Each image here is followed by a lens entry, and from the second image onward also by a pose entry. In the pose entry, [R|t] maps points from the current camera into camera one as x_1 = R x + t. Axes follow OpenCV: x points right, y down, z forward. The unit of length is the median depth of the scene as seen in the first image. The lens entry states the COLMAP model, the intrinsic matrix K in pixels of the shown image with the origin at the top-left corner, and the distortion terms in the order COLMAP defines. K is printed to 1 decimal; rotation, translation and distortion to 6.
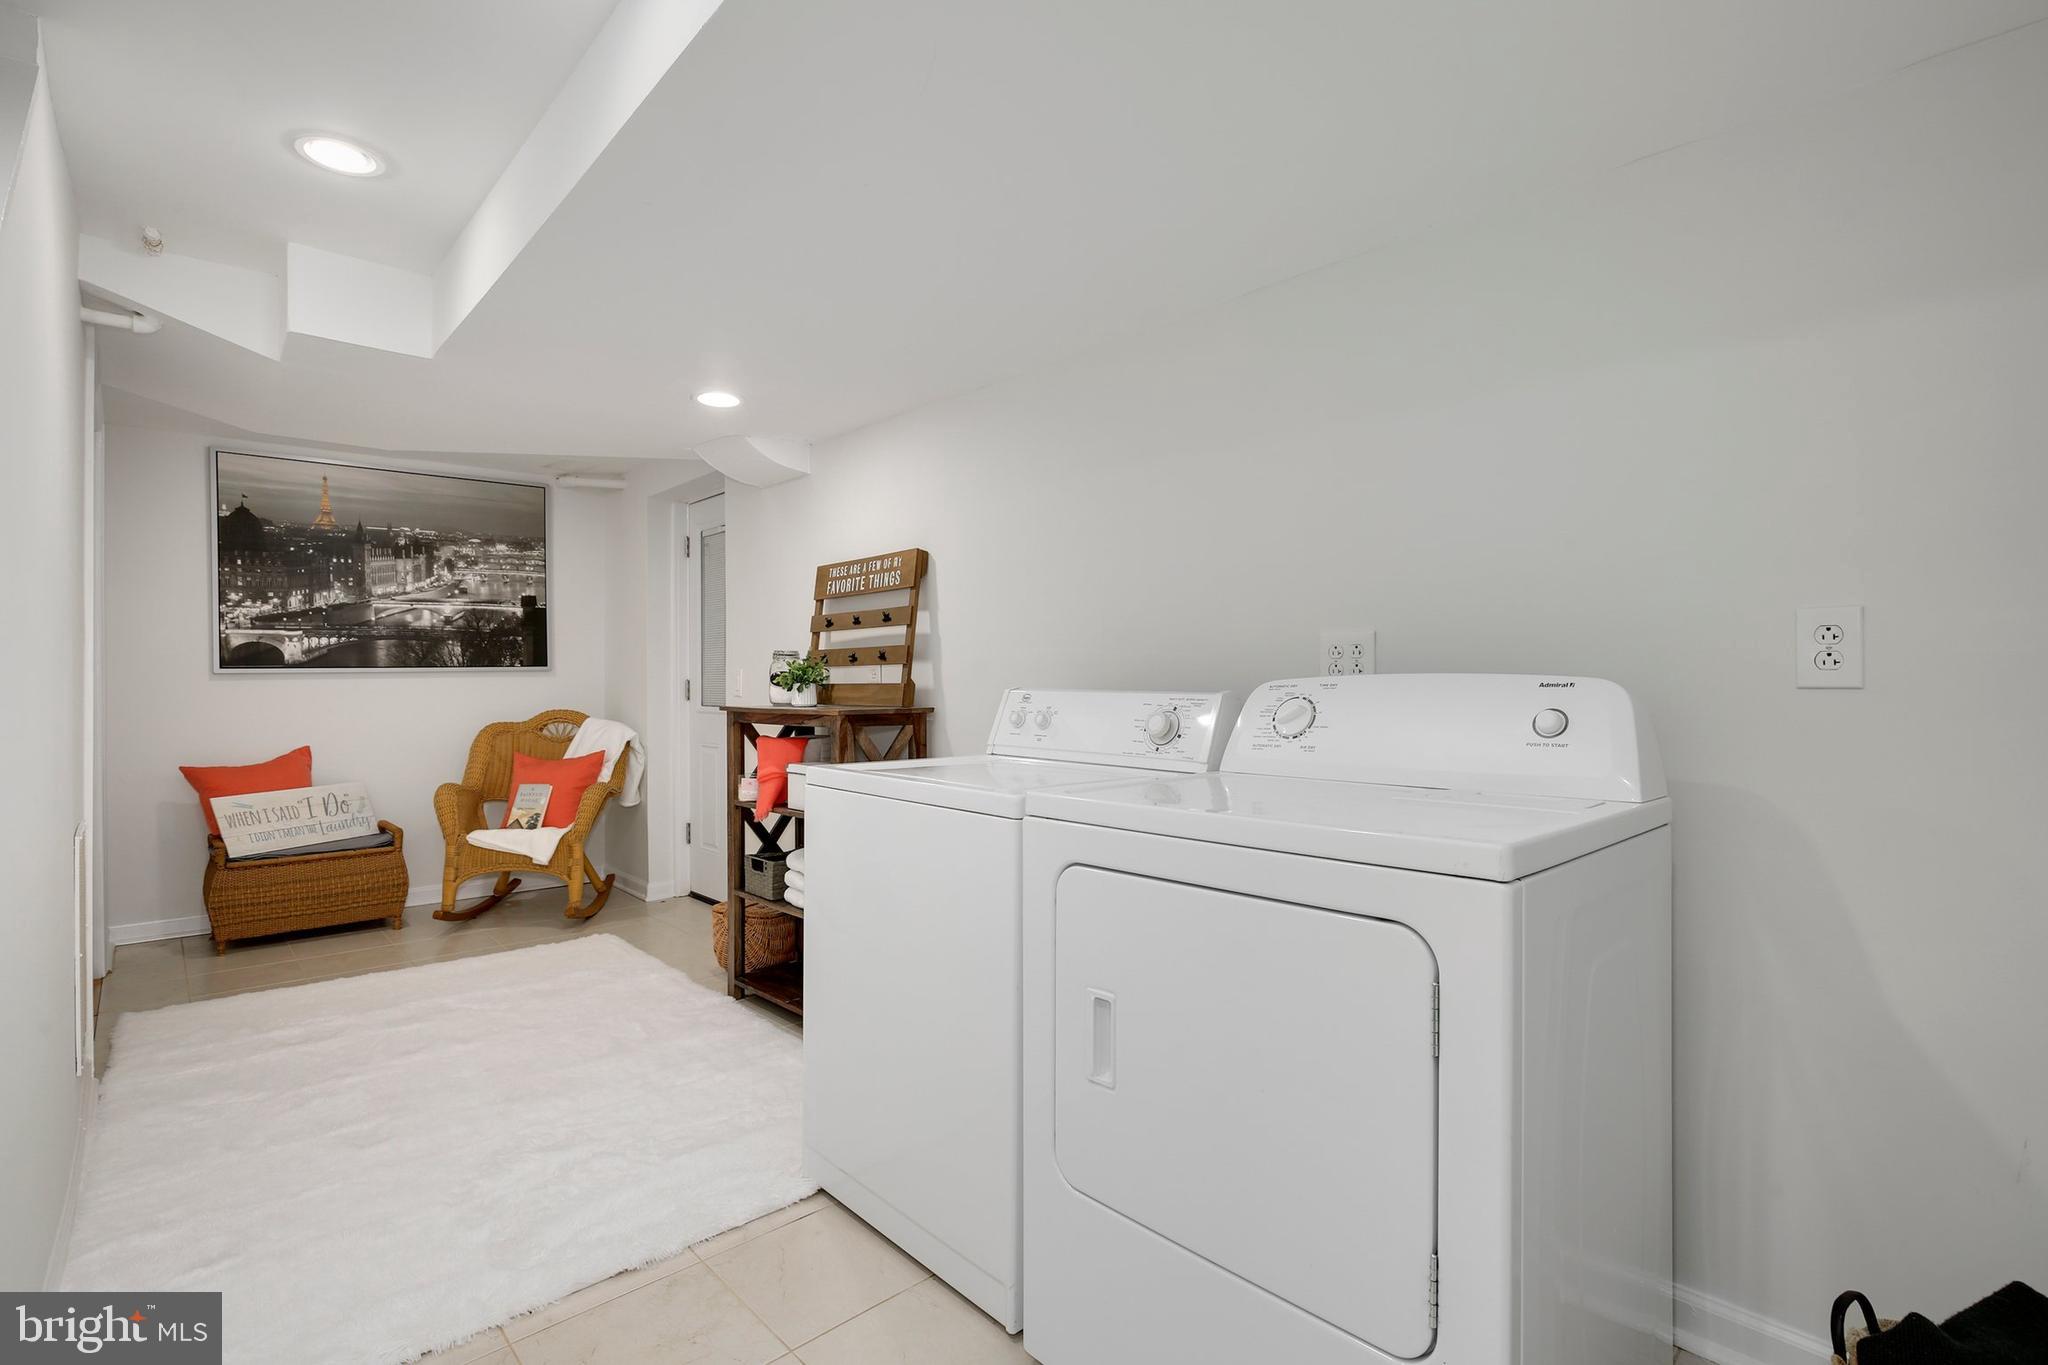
lens RADIAL K [[951.2, 0, 1021.5], [0, 951.2, 672.2], [0, 0, 1]] dist [-0.032291, 0.001094]
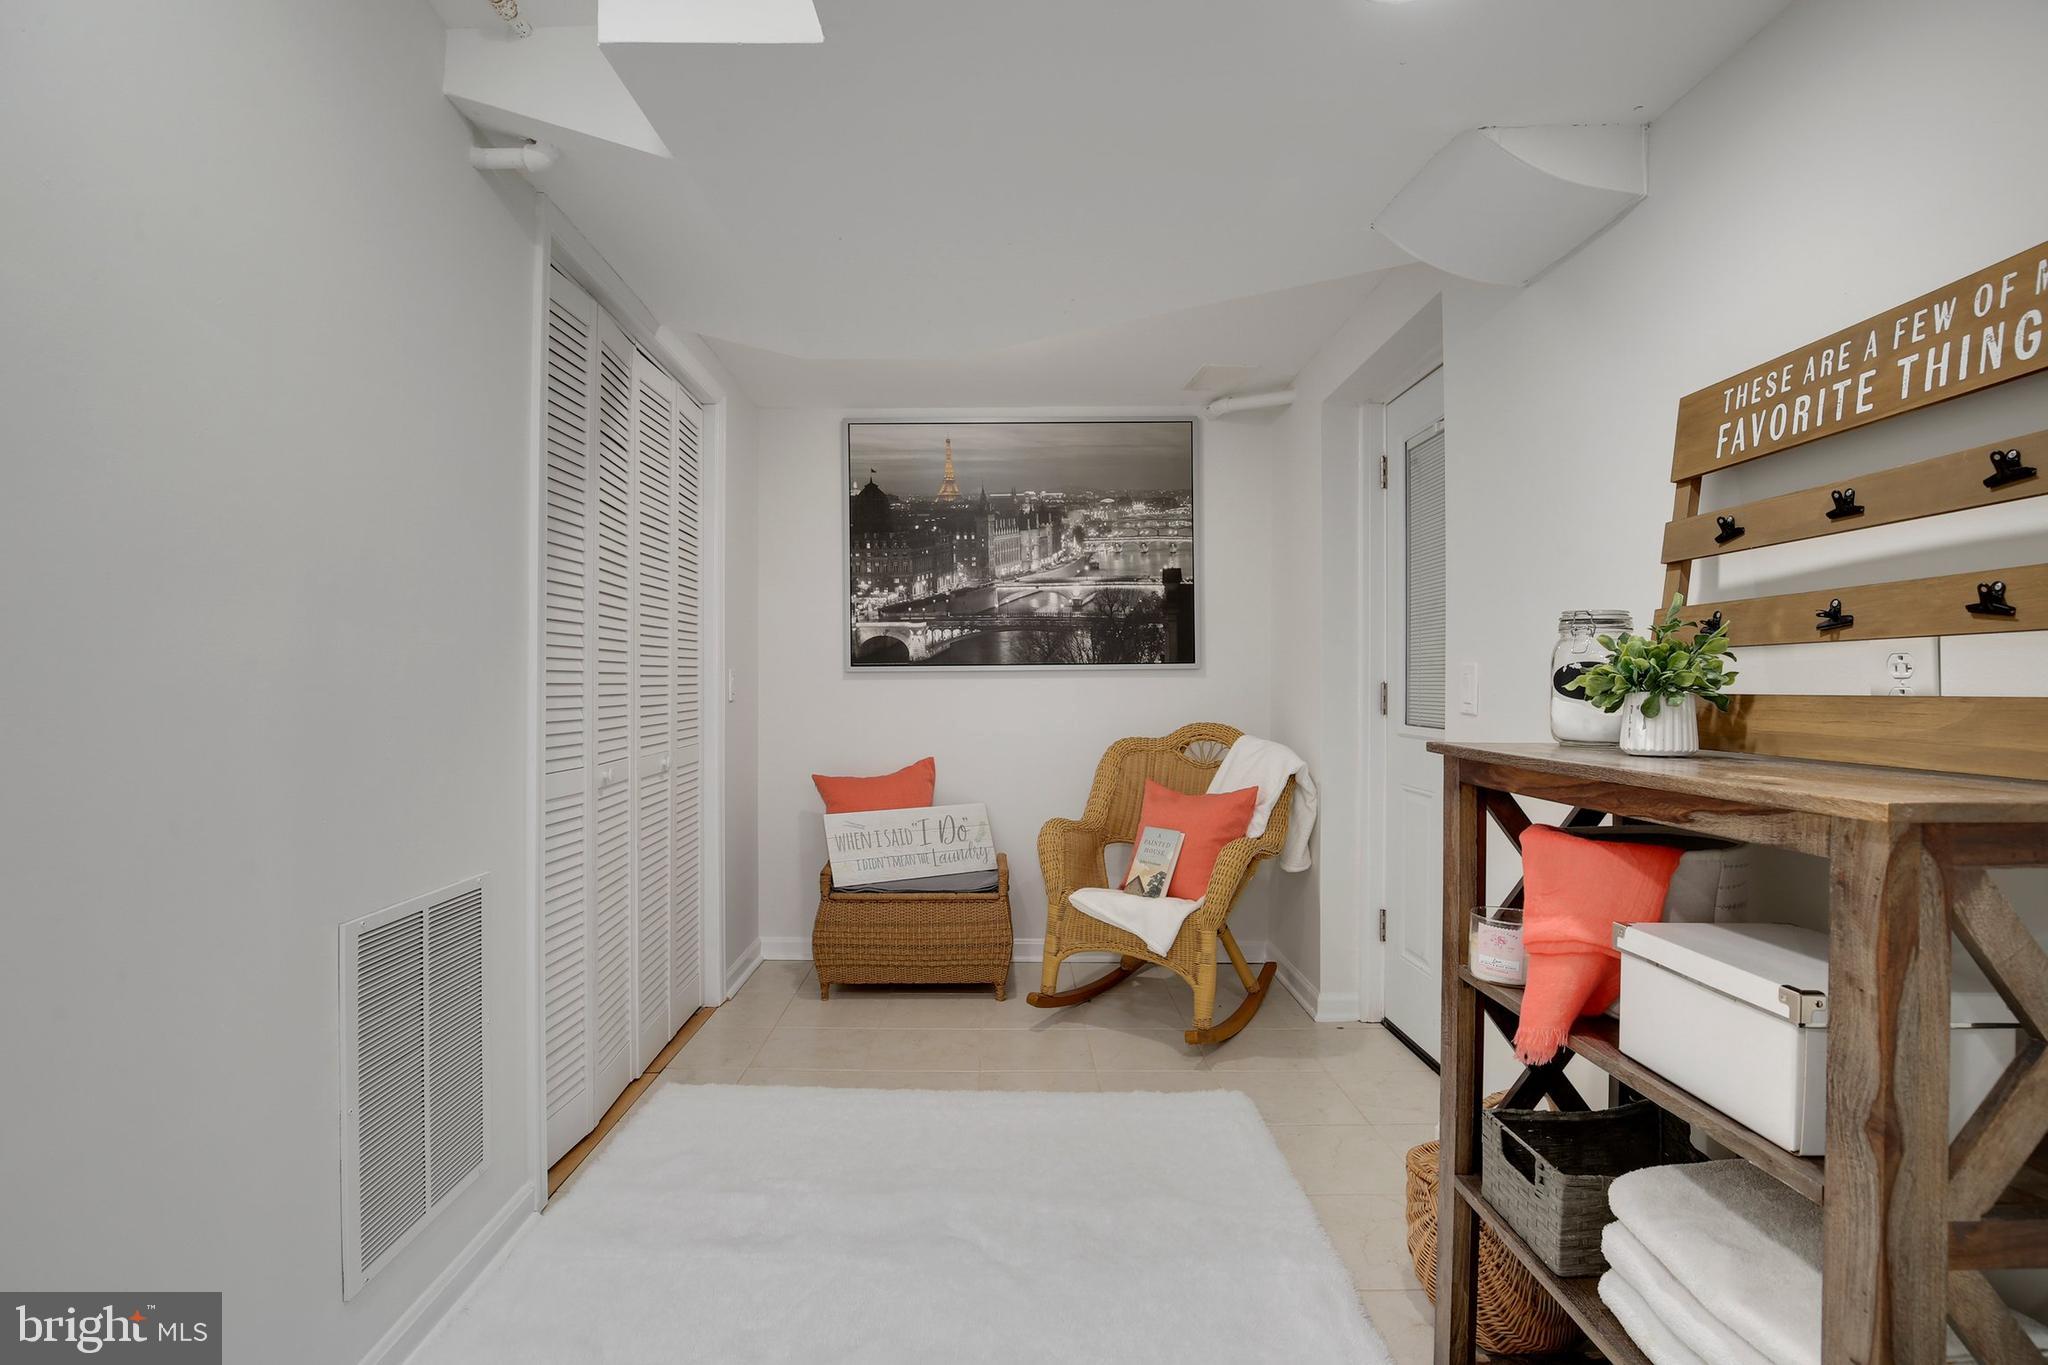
lens RADIAL K [[951.2, 0, 1032.0], [0, 951.2, 684.8], [0, 0, 1]] dist [-0.032291, 0.001094]
pose [[0.752578, 0.007992, -0.658454, -0.133023], [-0.001795, 0.999948, 0.010086, 0.004194], [0.658501, -0.006409, 0.752553, 0.435311]]
